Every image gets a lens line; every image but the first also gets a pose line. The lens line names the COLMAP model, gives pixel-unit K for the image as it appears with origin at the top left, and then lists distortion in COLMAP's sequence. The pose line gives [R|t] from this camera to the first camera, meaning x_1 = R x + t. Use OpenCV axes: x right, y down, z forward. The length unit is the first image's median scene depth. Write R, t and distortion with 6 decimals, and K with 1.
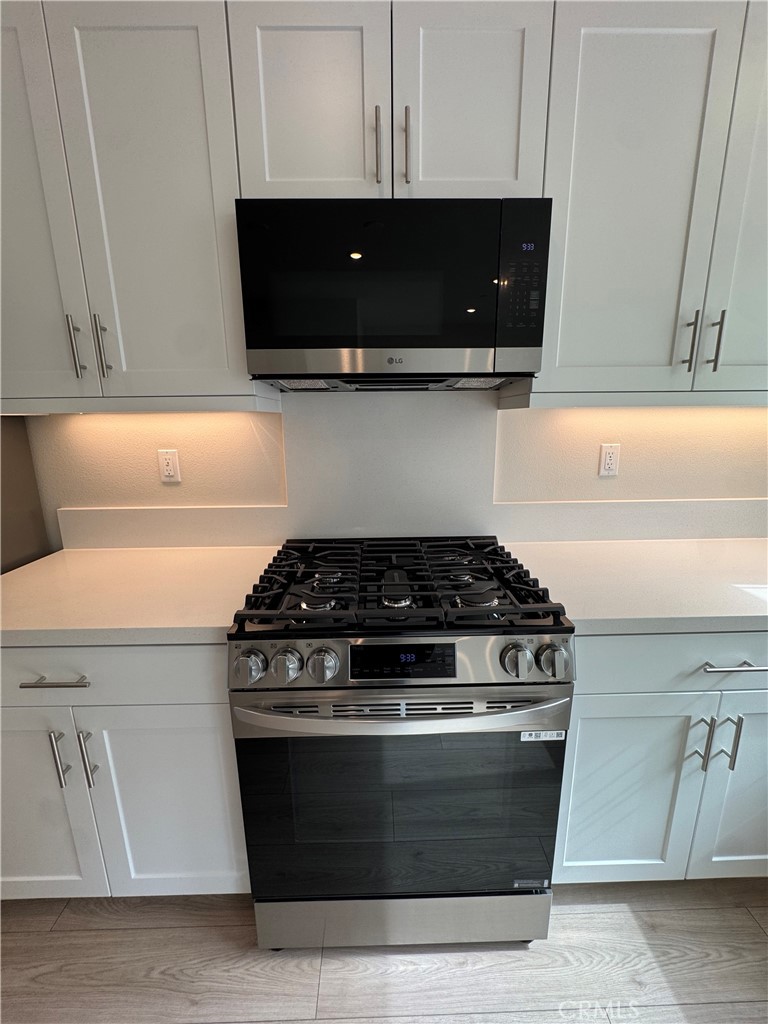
lens RADIAL K [[410.3, 0, 384.0], [0, 410.3, 512.0], [0, 0, 1]] dist [-0.003006, -0.000088]
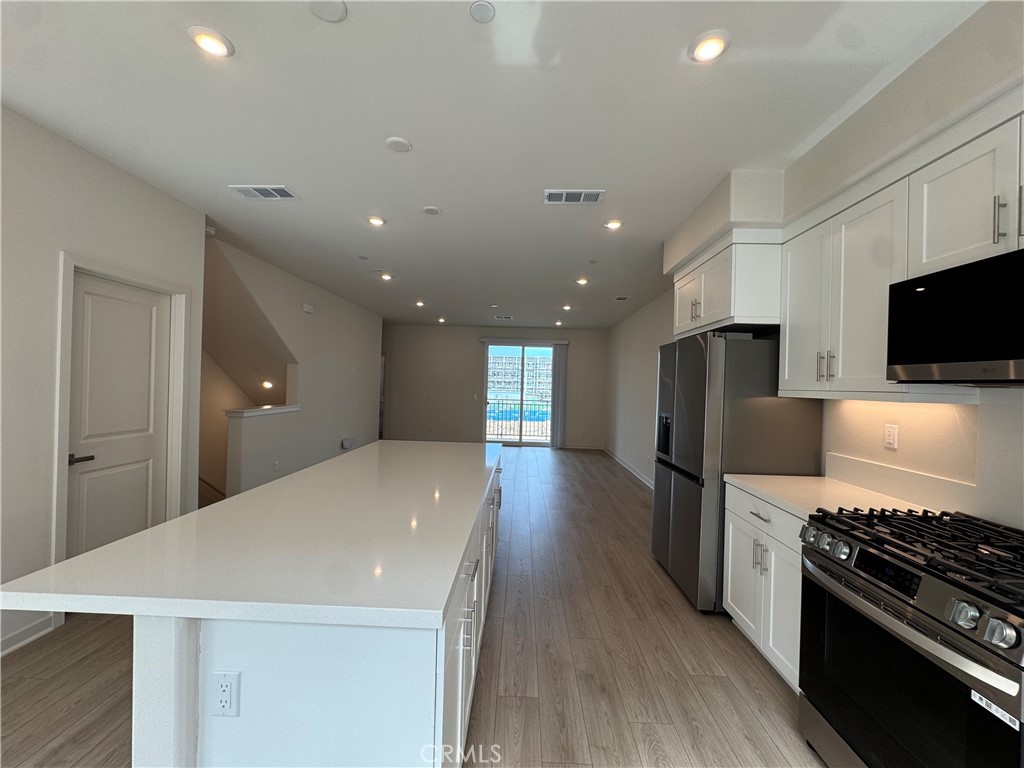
lens RADIAL K [[410.3, 0, 512.0], [0, 410.3, 384.0], [0, 0, 1]] dist [-0.003006, -0.000088]
pose [[-0.048982, 0.009965, -0.998750, 1.324852], [-0.245941, 0.969041, 0.021730, 0.004152], [0.968046, 0.246698, -0.045015, -0.343033]]
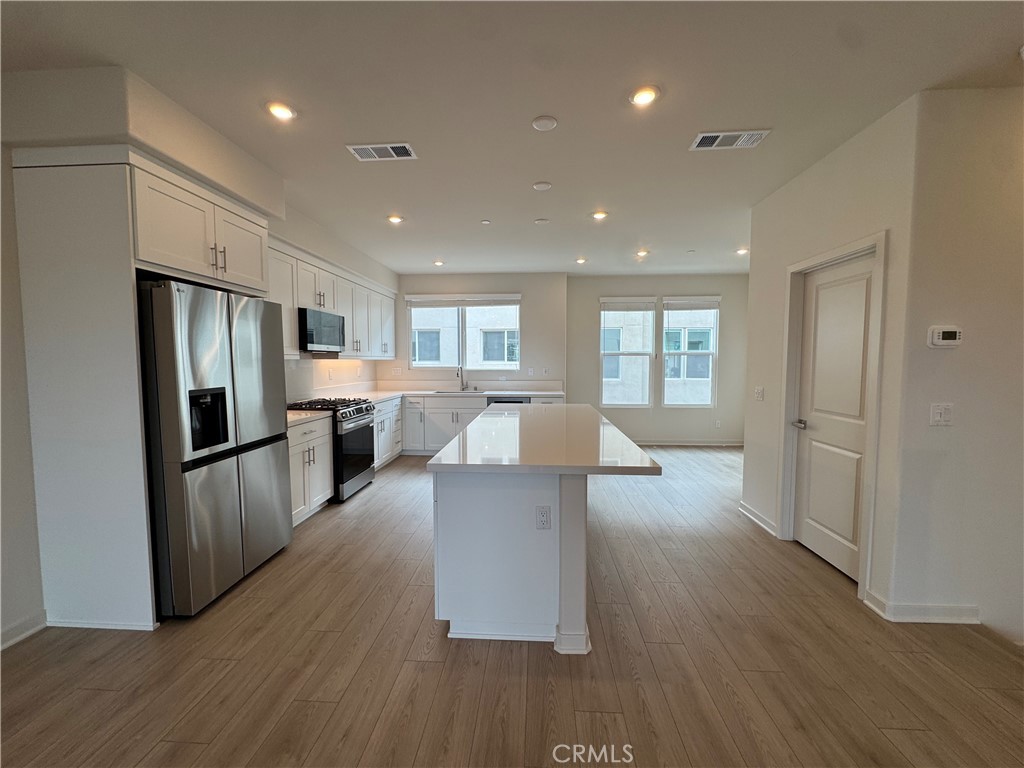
lens RADIAL K [[410.3, 0, 512.0], [0, 410.3, 384.0], [0, 0, 1]] dist [-0.003006, -0.000088]
pose [[0.084710, -0.046103, 0.995339, -3.836111], [0.220297, 0.975075, 0.026416, 0.270839], [-0.971748, 0.217032, 0.092755, -1.065918]]
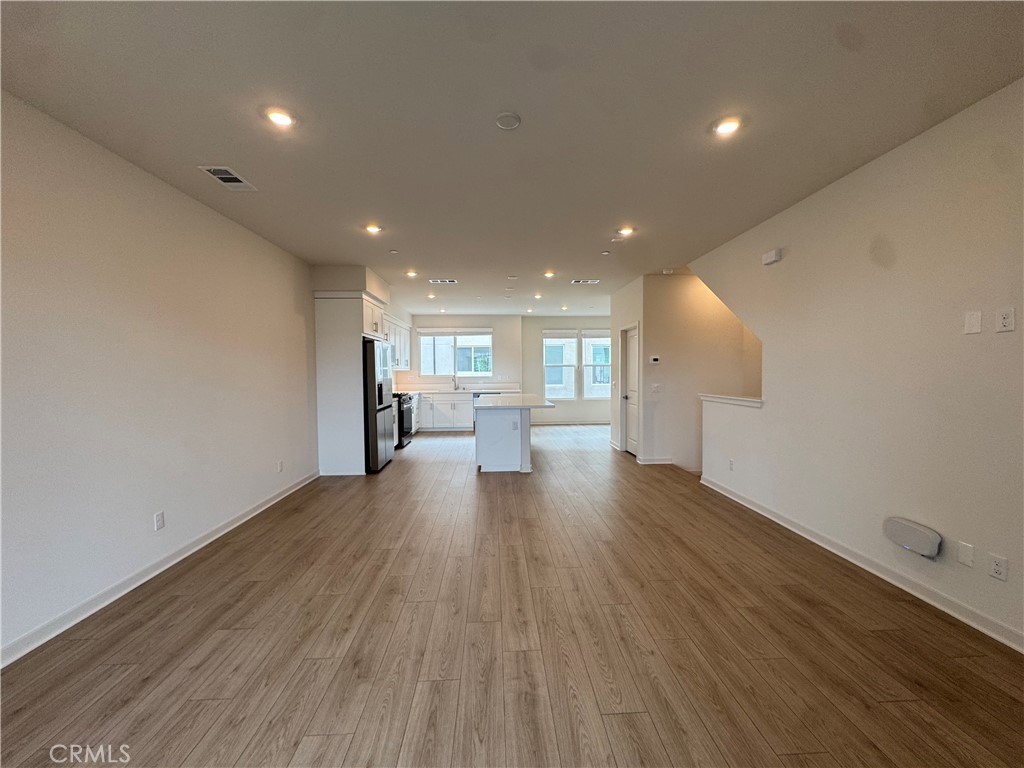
lens RADIAL K [[410.3, 0, 512.0], [0, 410.3, 384.0], [0, 0, 1]] dist [-0.003006, -0.000088]
pose [[-0.024032, -0.020521, 0.999501, -7.220756], [0.228641, 0.973177, 0.025478, 0.285987], [-0.973214, 0.229139, -0.018696, -0.886250]]
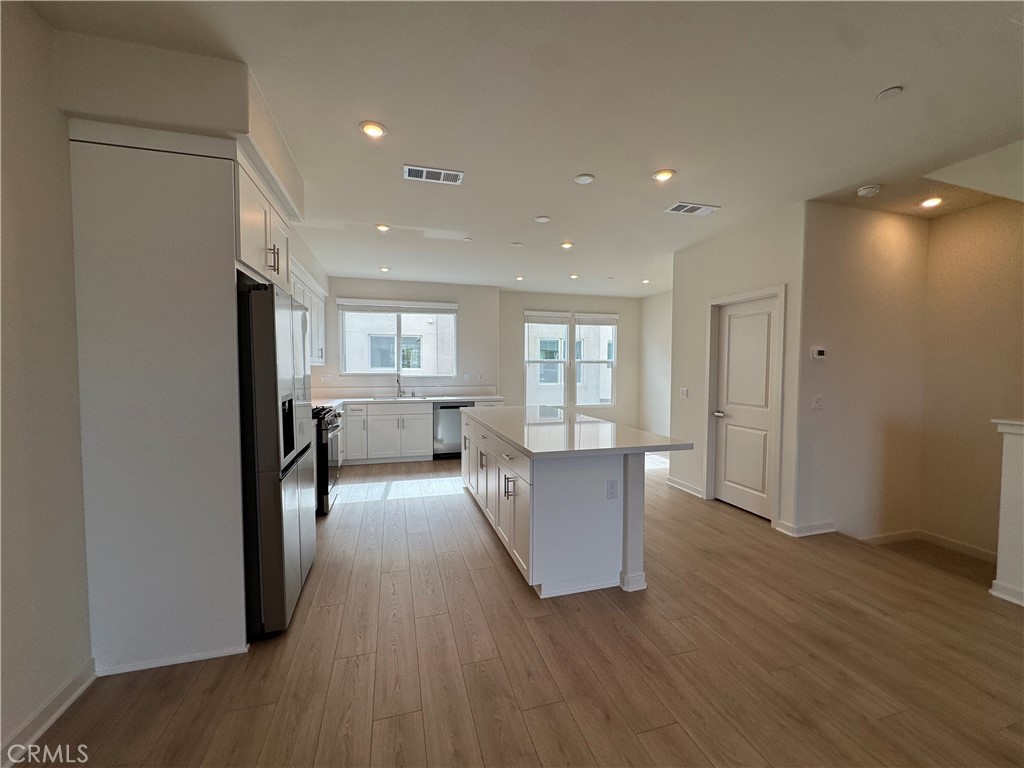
lens RADIAL K [[410.3, 0, 512.0], [0, 410.3, 384.0], [0, 0, 1]] dist [-0.003006, -0.000088]
pose [[-0.257716, -0.029291, 0.965777, -4.148430], [0.213061, 0.973214, 0.086372, 0.009530], [-0.942437, 0.228029, -0.244572, 0.102955]]
